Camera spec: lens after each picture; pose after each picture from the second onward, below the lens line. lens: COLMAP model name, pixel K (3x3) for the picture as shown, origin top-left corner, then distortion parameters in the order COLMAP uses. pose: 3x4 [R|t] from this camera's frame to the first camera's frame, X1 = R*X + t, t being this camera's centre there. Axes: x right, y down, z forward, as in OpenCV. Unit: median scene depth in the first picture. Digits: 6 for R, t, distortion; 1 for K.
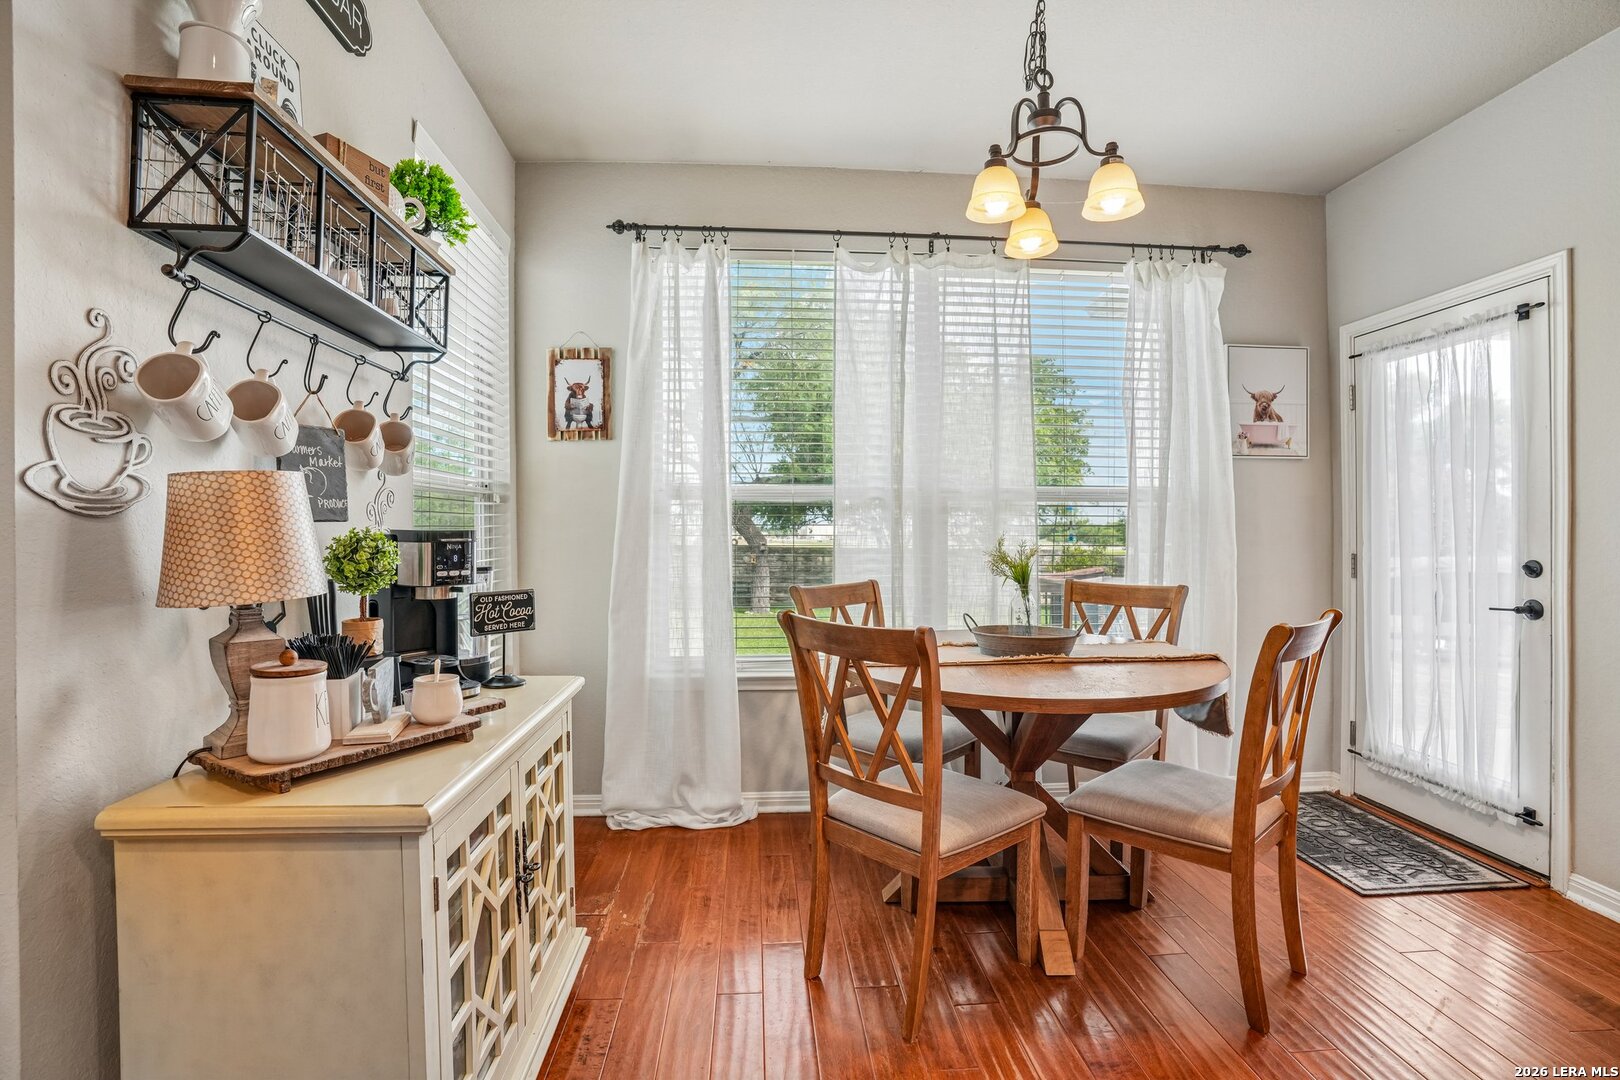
lens RADIAL K [[746.1, 0, 807.2], [0, 746.1, 536.4], [0, 0, 1]] dist [-0.040140, 0.005007]
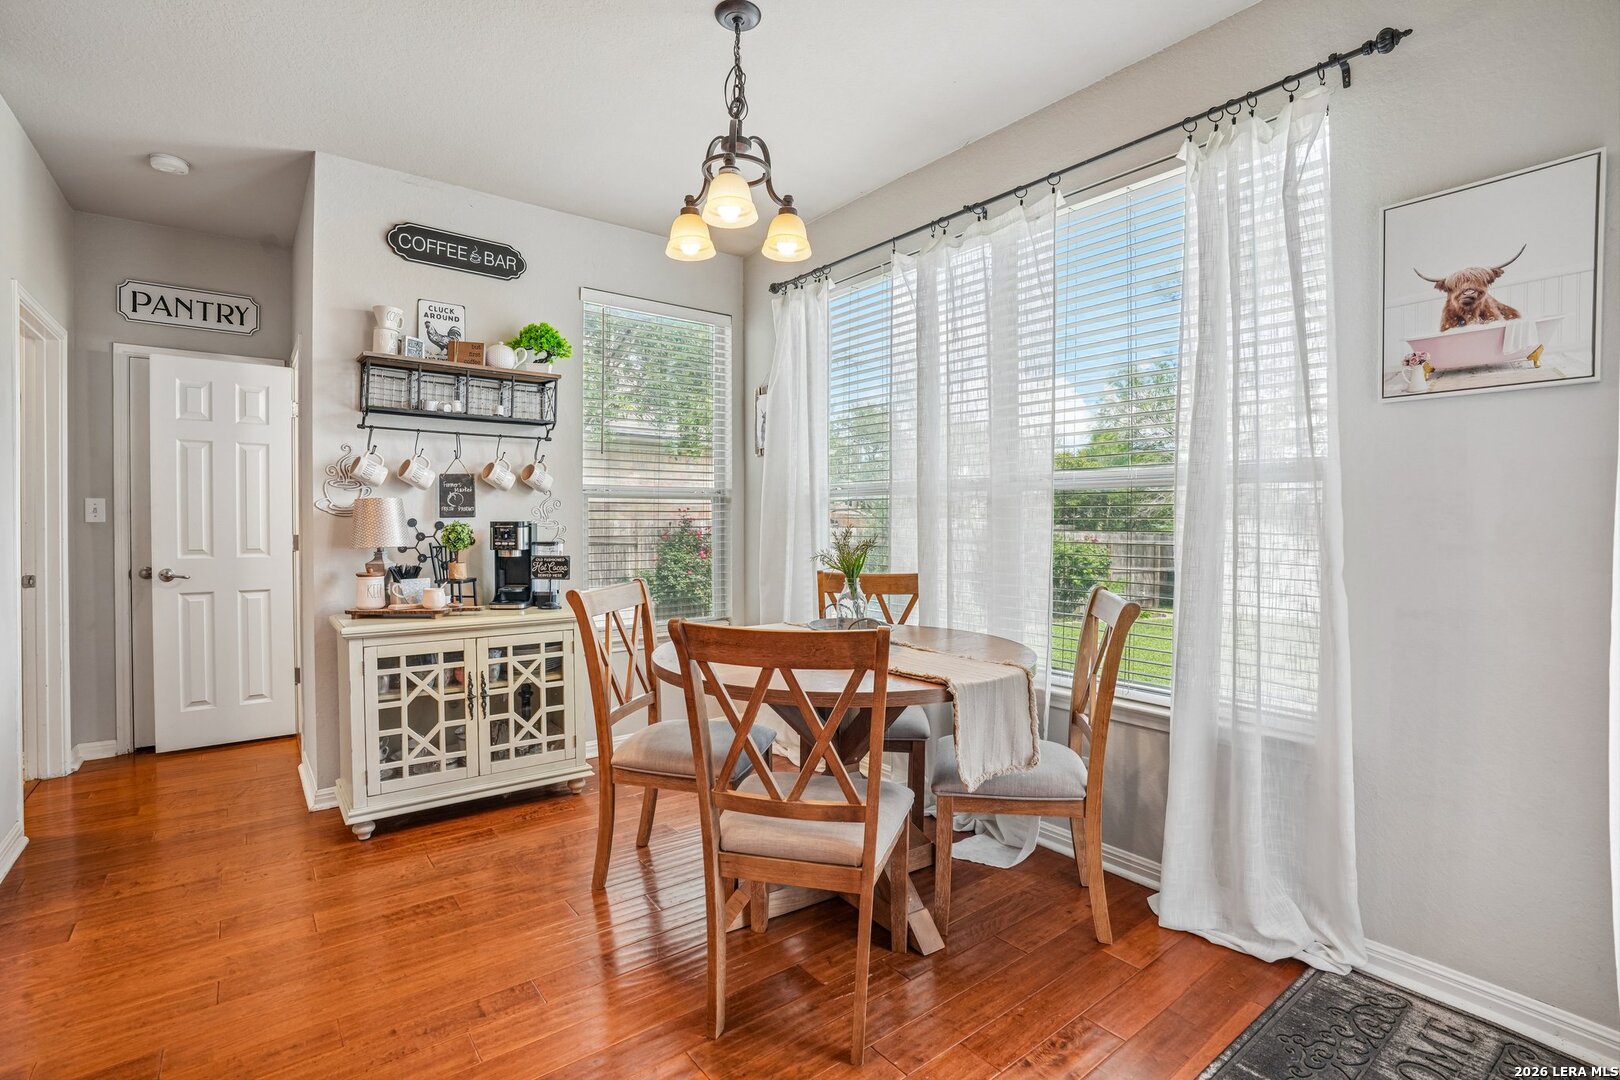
lens RADIAL K [[746.1, 0, 799.2], [0, 746.1, 530.9], [0, 0, 1]] dist [-0.040140, 0.005007]
pose [[0.540661, 0.014375, -0.841118, 0.817054], [-0.010363, 0.999892, 0.010428, -0.006320], [0.841177, 0.003079, 0.540751, 0.306505]]
